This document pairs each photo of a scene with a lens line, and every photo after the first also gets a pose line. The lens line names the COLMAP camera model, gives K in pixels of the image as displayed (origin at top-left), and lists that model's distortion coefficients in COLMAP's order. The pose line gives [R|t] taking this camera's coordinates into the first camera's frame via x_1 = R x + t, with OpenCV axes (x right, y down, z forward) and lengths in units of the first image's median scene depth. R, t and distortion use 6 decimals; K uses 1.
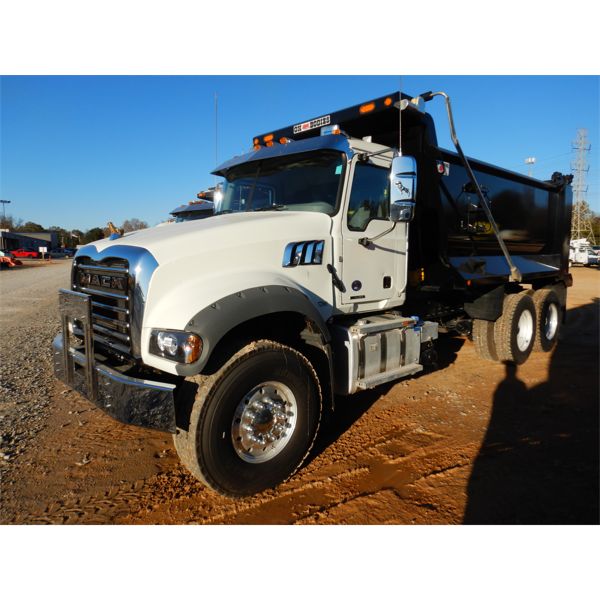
lens RADIAL K [[435.1, 0, 291.3], [0, 435.1, 291.4], [0, 0, 1]] dist [-0.015519, -0.021542]
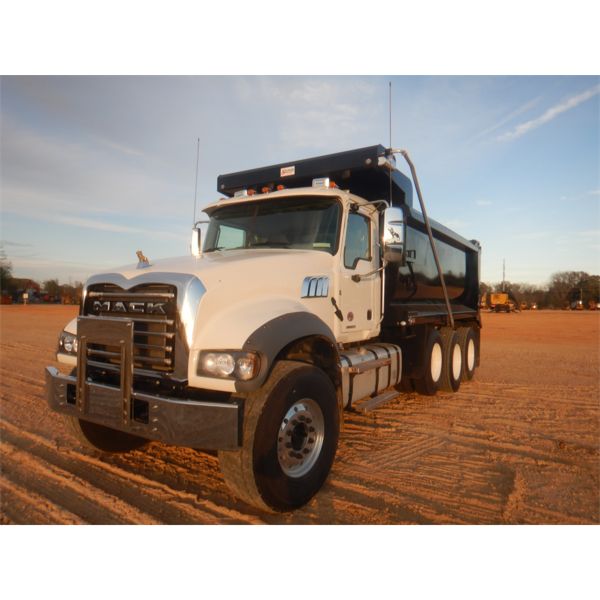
lens RADIAL K [[435.1, 0, 298.1], [0, 435.1, 288.9], [0, 0, 1]] dist [-0.015519, -0.021542]
pose [[0.968483, 0.019888, 0.248283, -0.268866], [0.009310, 0.993220, -0.115873, 0.045713], [-0.248904, 0.114533, 0.961732, -0.063064]]
